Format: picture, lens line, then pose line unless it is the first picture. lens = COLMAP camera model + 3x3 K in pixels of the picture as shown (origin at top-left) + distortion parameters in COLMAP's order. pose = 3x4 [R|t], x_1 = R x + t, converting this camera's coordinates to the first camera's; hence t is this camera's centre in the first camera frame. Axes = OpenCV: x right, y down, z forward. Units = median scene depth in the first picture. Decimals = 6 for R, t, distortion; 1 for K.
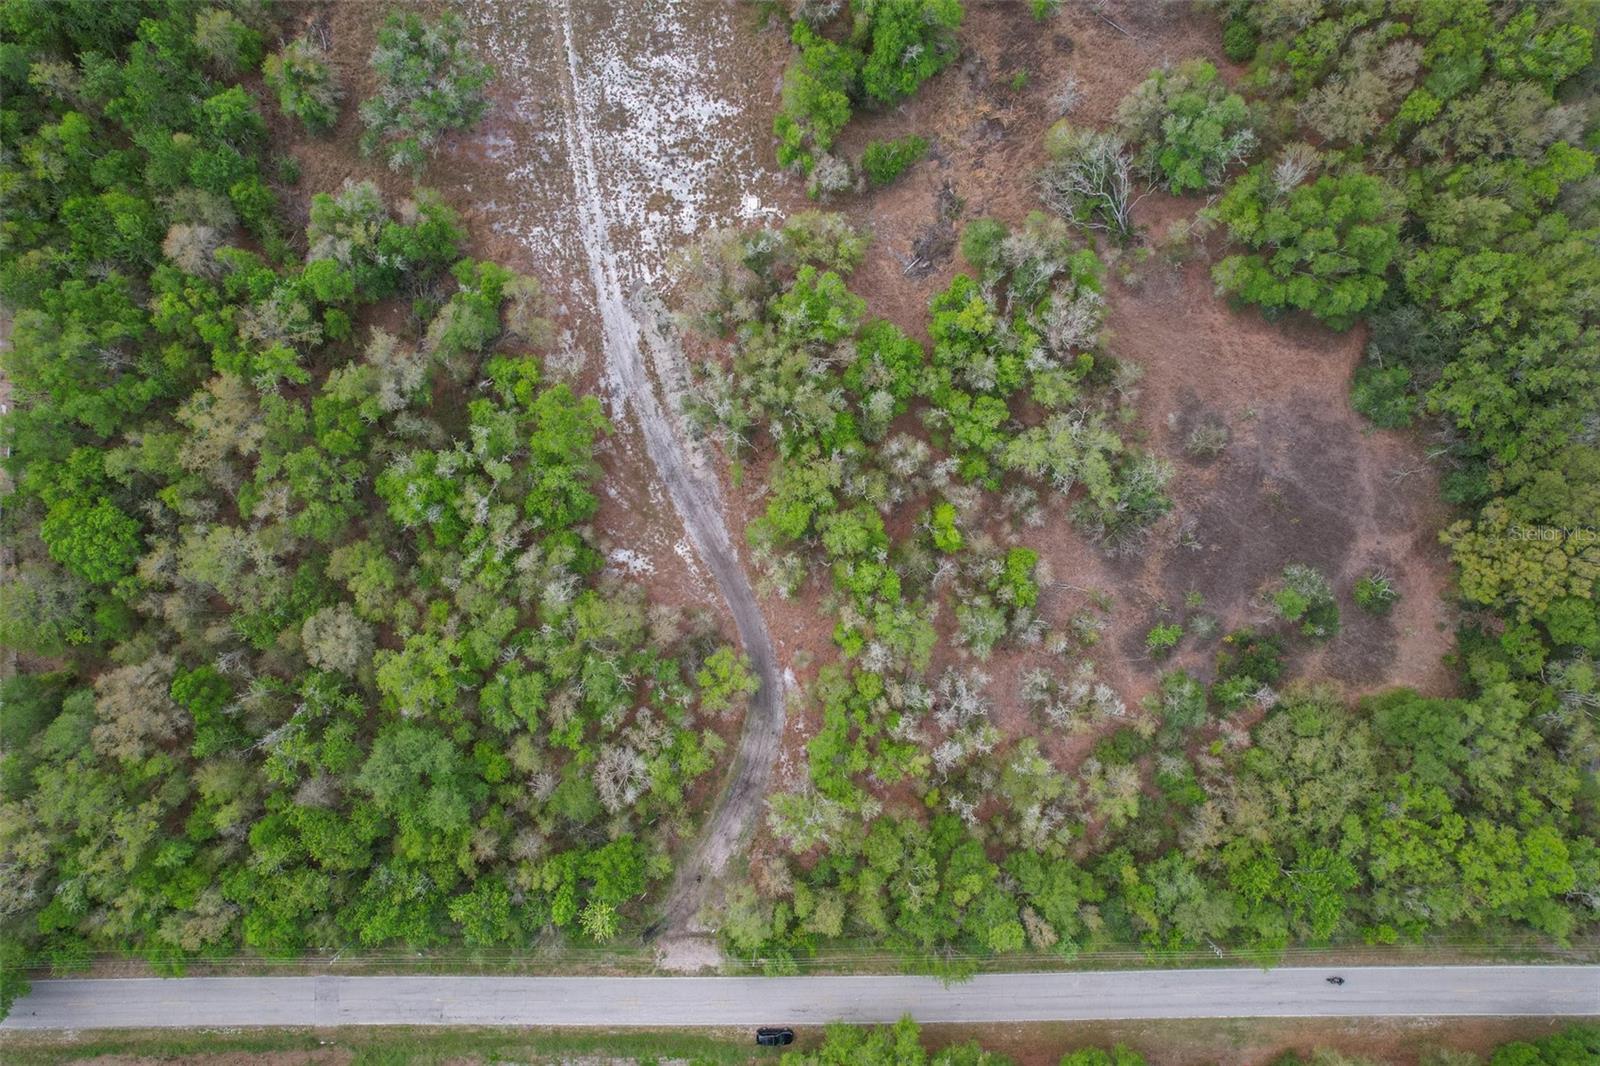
lens RADIAL K [[1033.0, 0, 797.2], [0, 1033.0, 465.5], [0, 0, 1]] dist [-0.063360, 0.039509]
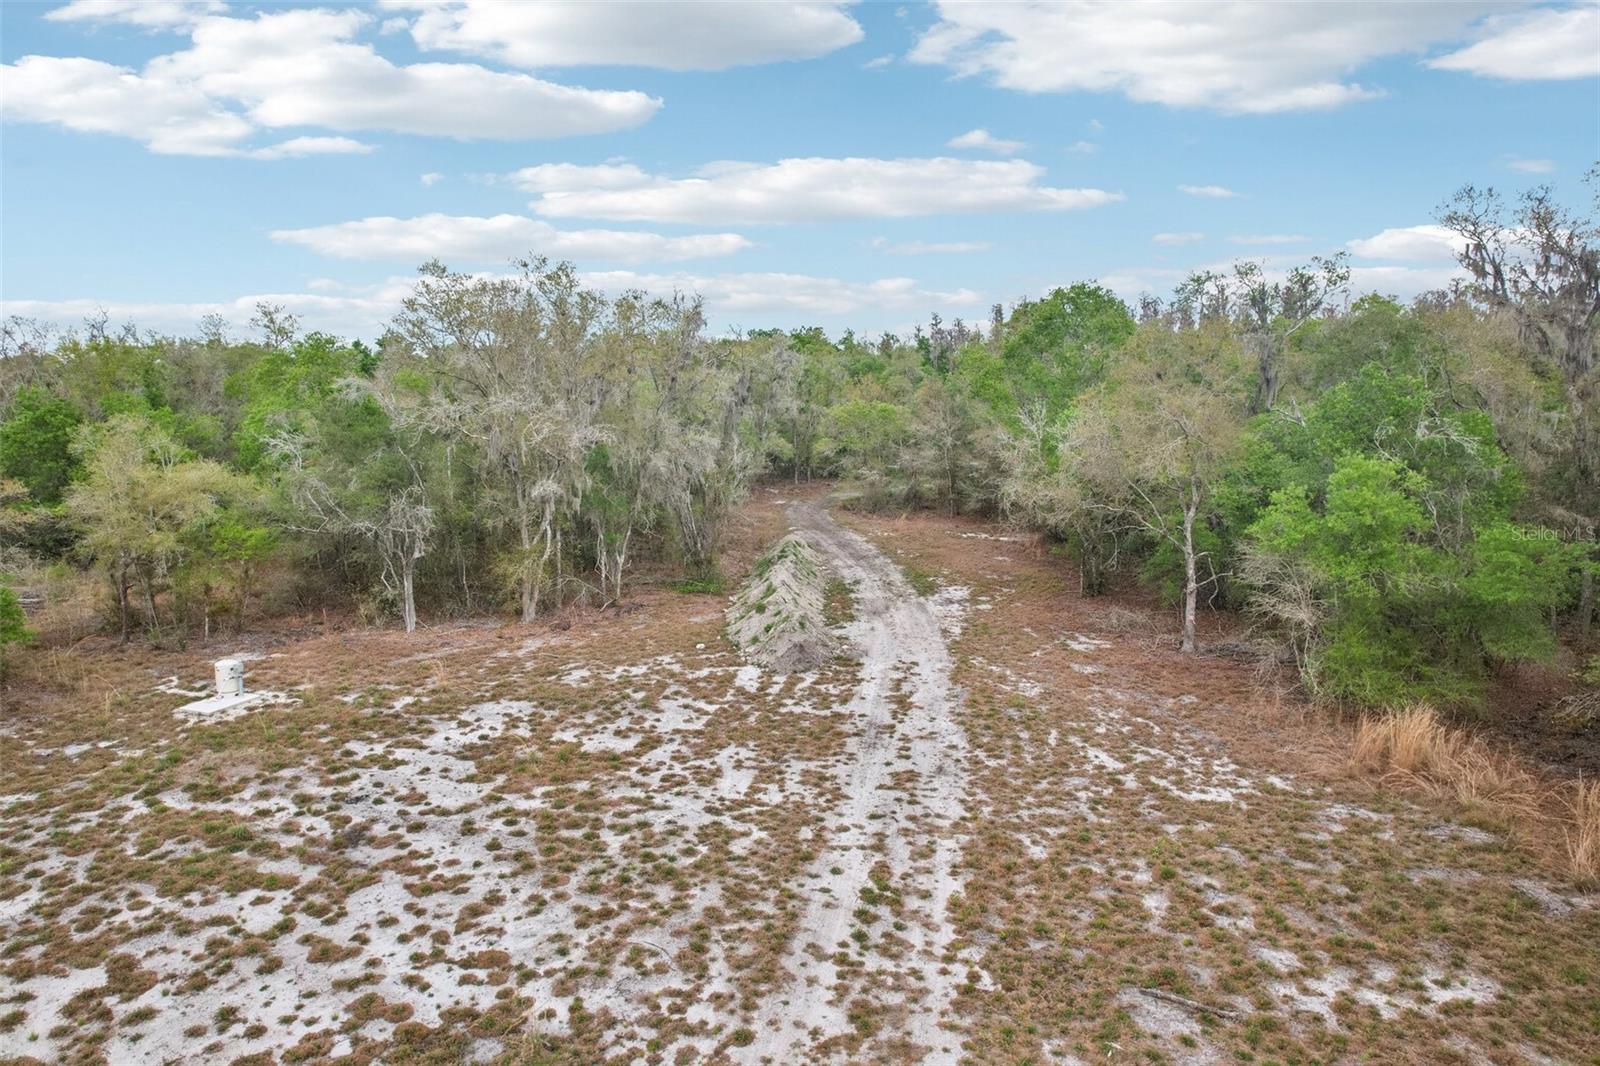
lens RADIAL K [[1014.3, 0, 805.4], [0, 1014.3, 537.9], [0, 0, 1]] dist [-0.067762, 0.051215]
pose [[-0.944586, -0.039622, 0.325865, -0.242211], [0.328244, -0.125244, 0.936253, -0.416647], [0.003717, 0.991334, 0.131309, 0.931982]]
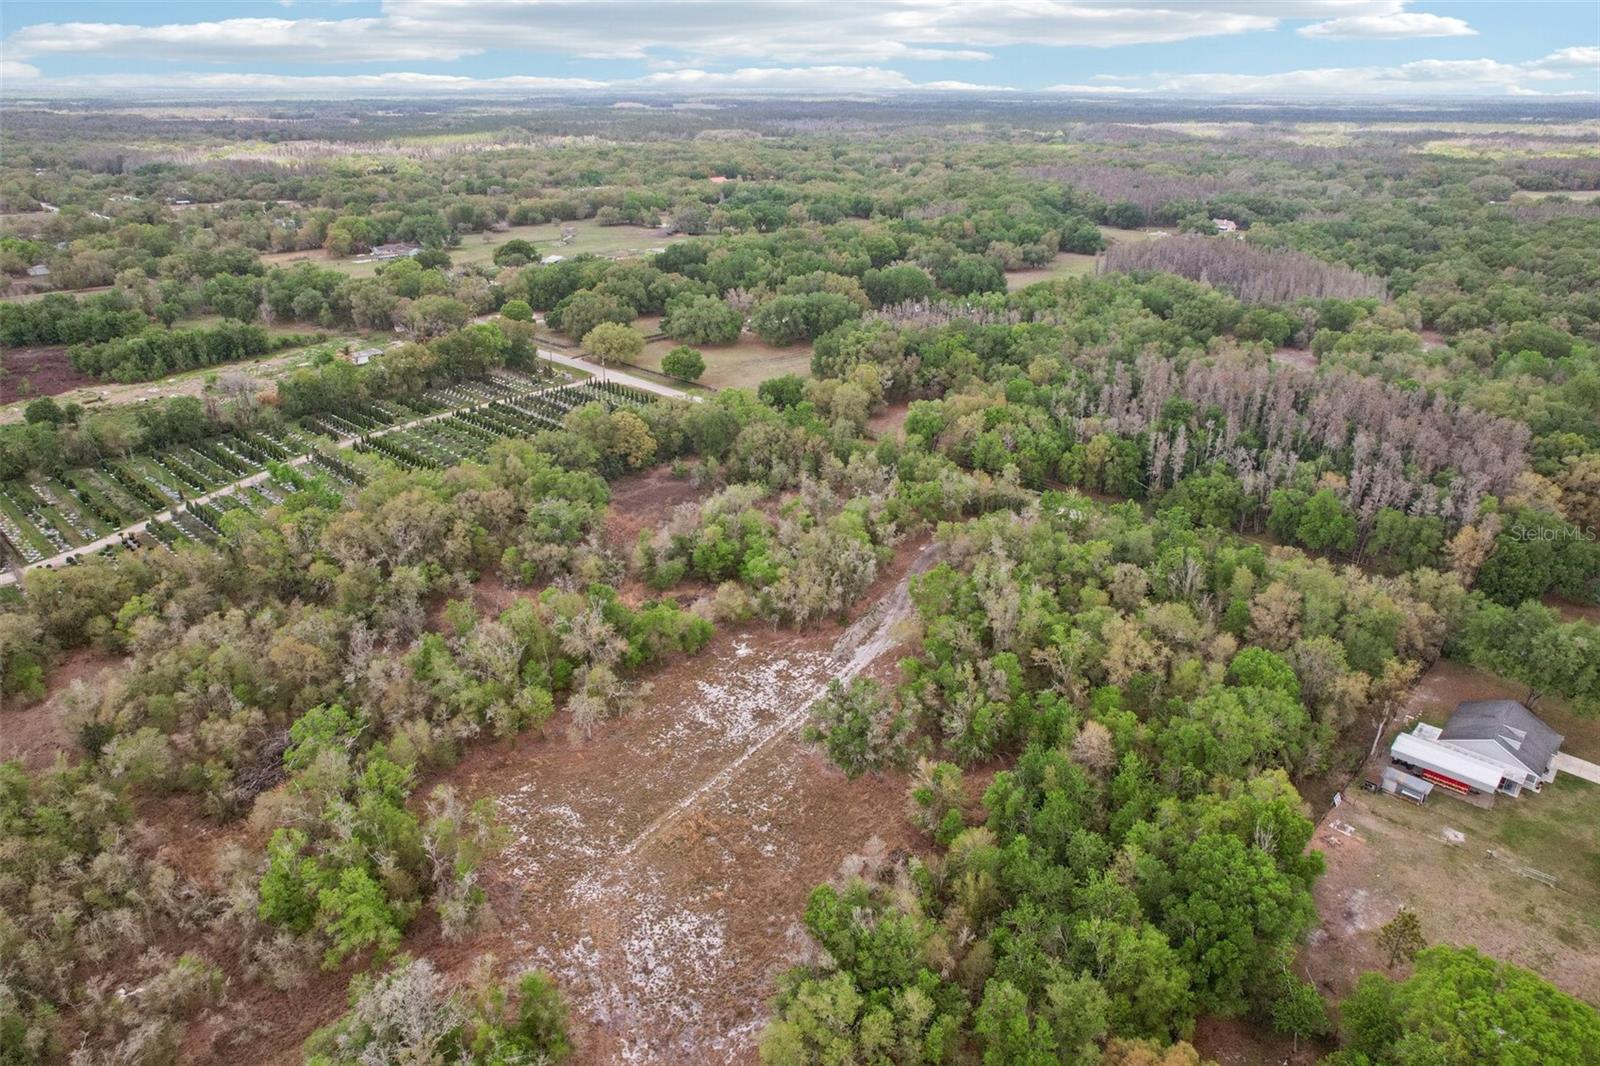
lens RADIAL K [[1014.3, 0, 805.4], [0, 1014.3, 537.9], [0, 0, 1]] dist [-0.067762, 0.051215]
pose [[-0.718216, -0.277773, 0.637972, -0.972726], [0.695815, -0.283056, 0.660091, -1.086602], [-0.002773, 0.917999, 0.396574, 0.286203]]
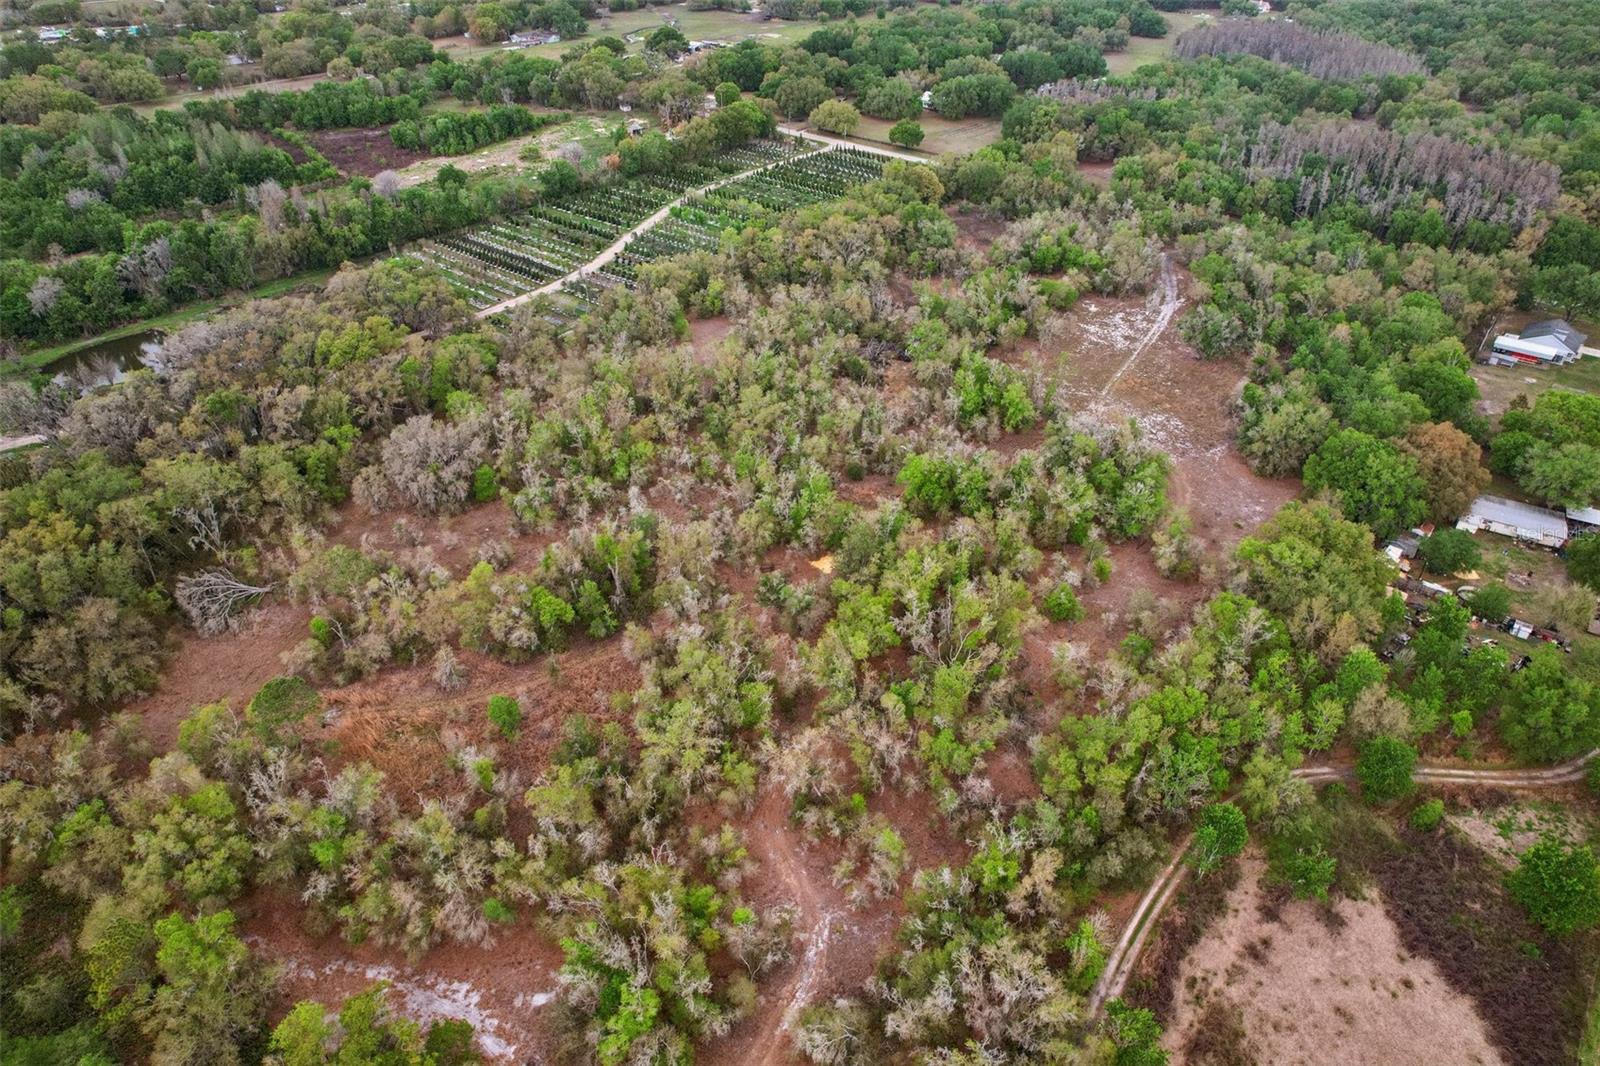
lens RADIAL K [[1008.7, 0, 804.2], [0, 1008.7, 523.9], [0, 0, 1]] dist [-0.088118, 0.083402]
pose [[-0.755132, -0.368598, 0.542135, -0.959649], [0.655568, -0.421611, 0.626478, -2.311862], [-0.002348, 0.828480, 0.560014, 0.133499]]
